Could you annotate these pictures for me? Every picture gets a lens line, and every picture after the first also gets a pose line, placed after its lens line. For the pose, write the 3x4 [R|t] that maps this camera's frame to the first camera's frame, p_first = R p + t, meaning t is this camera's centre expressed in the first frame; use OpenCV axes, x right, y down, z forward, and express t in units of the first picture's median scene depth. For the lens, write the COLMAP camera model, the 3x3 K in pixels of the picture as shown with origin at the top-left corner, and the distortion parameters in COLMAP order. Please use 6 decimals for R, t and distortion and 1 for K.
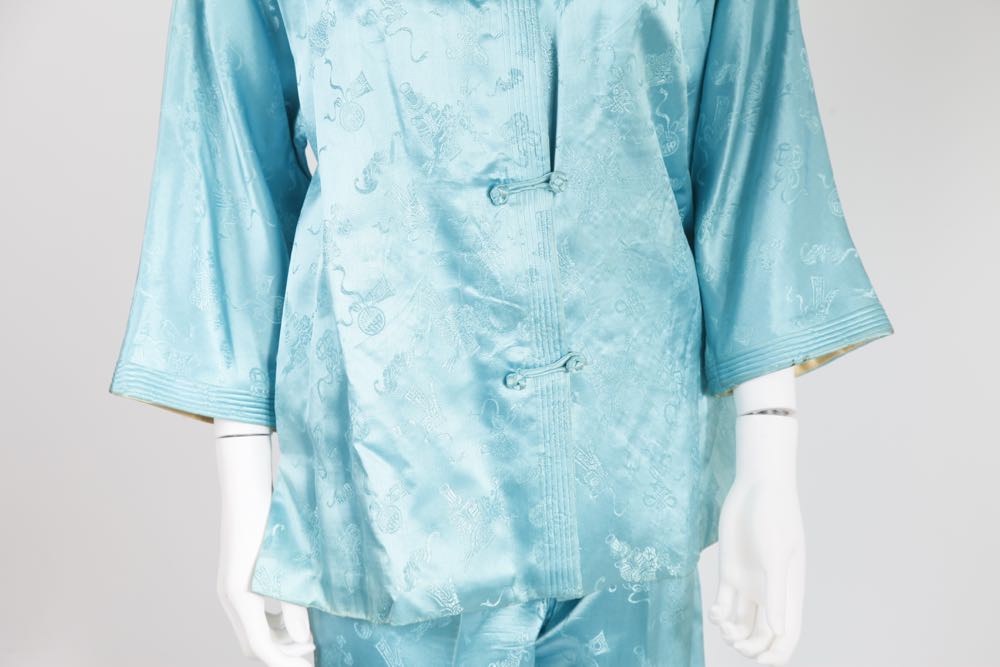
lens RADIAL K [[2503.6, 0, 498.2], [0, 2503.6, 364.6], [0, 0, 1]] dist [0.411456, -0.201089]
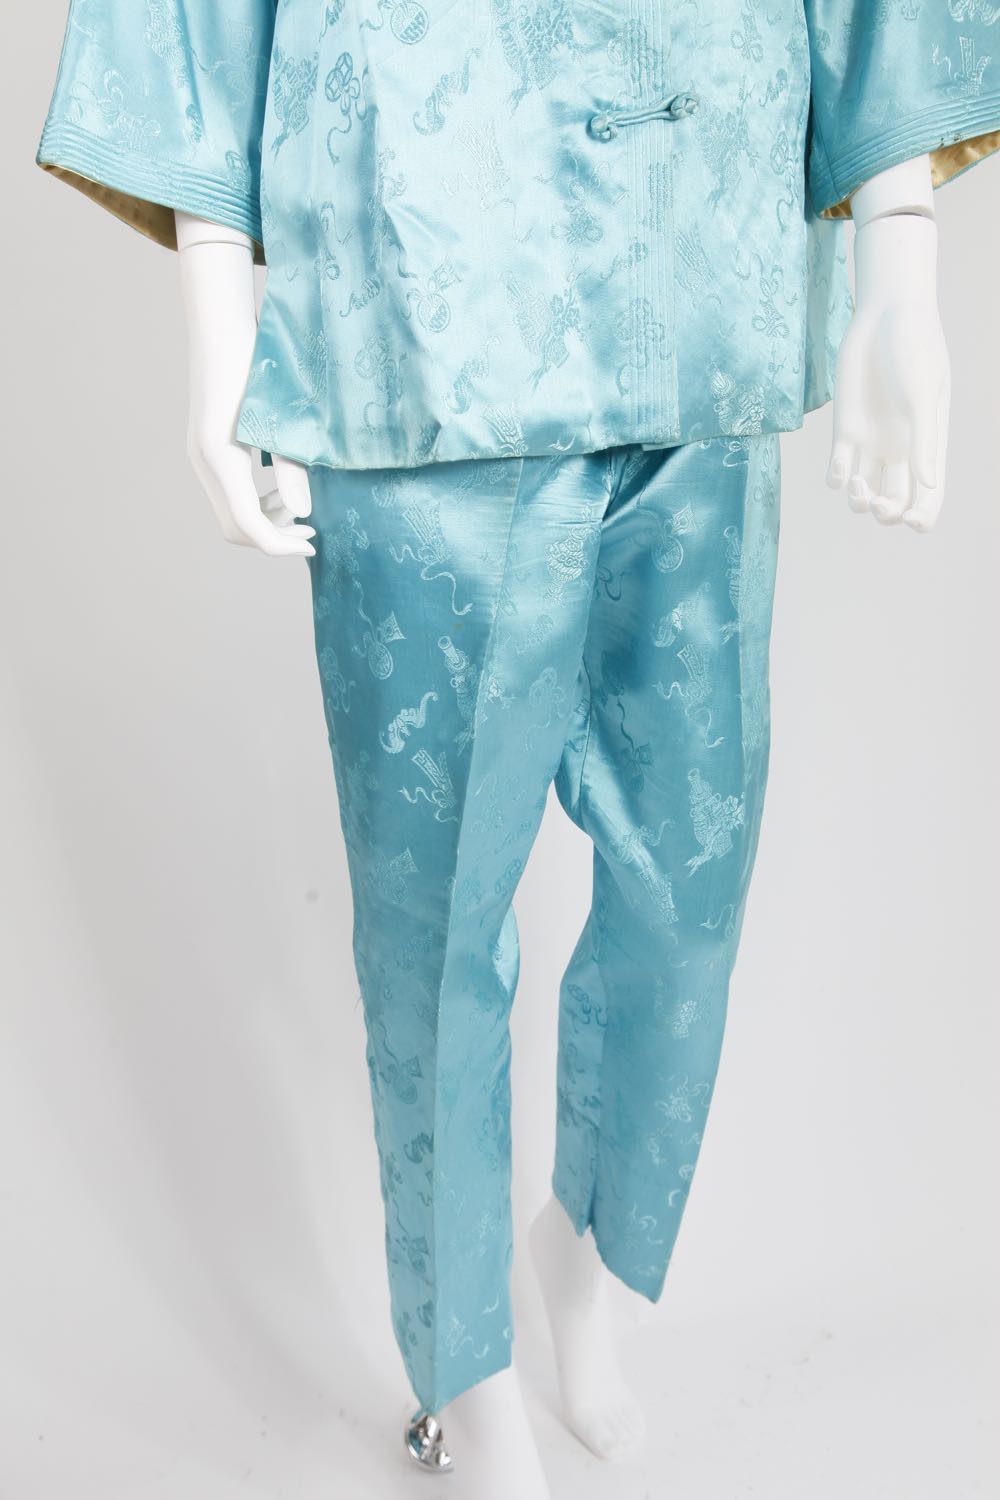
lens RADIAL K [[1795.8, 0, 534.3], [0, 1795.8, 786.6], [0, 0, 1]] dist [0.011774, 0.044154]
pose [[0.991041, -0.012779, 0.132945, -0.083559], [0.004800, 0.998177, 0.060166, 0.163363], [-0.133471, -0.058989, 0.989296, 0.457271]]
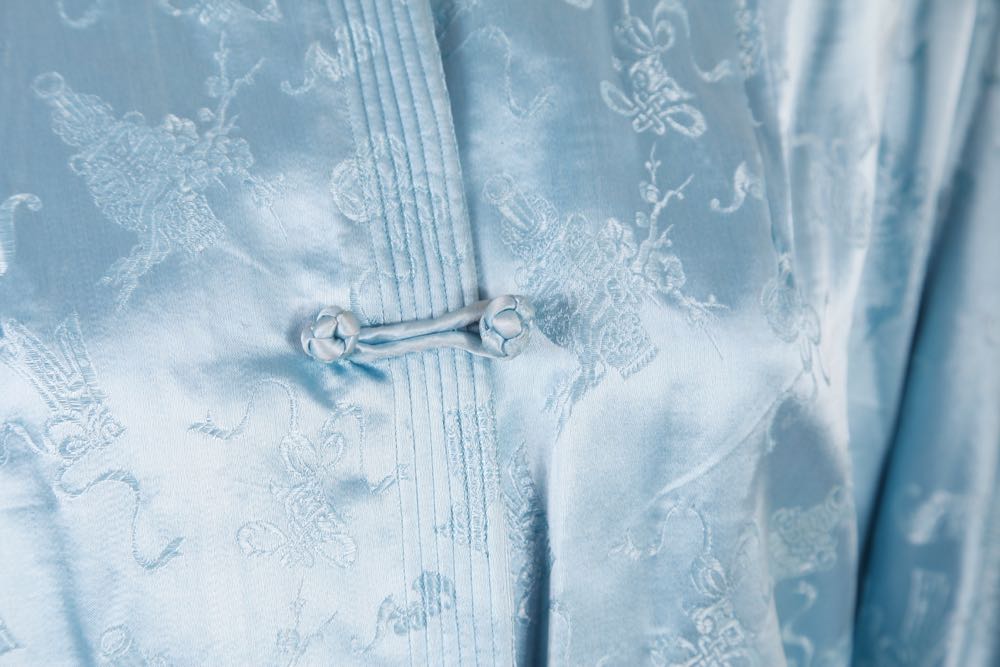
lens RADIAL K [[2431.4, 0, 500.0], [0, 2431.4, 333.5], [0, 0, 1]] dist [0.263167, 0.521524]
pose [[0.996045, 0.006184, 0.088639, -0.013836], [-0.004788, 0.999861, -0.015956, -0.139373], [-0.088726, 0.015468, 0.995936, 0.626253]]
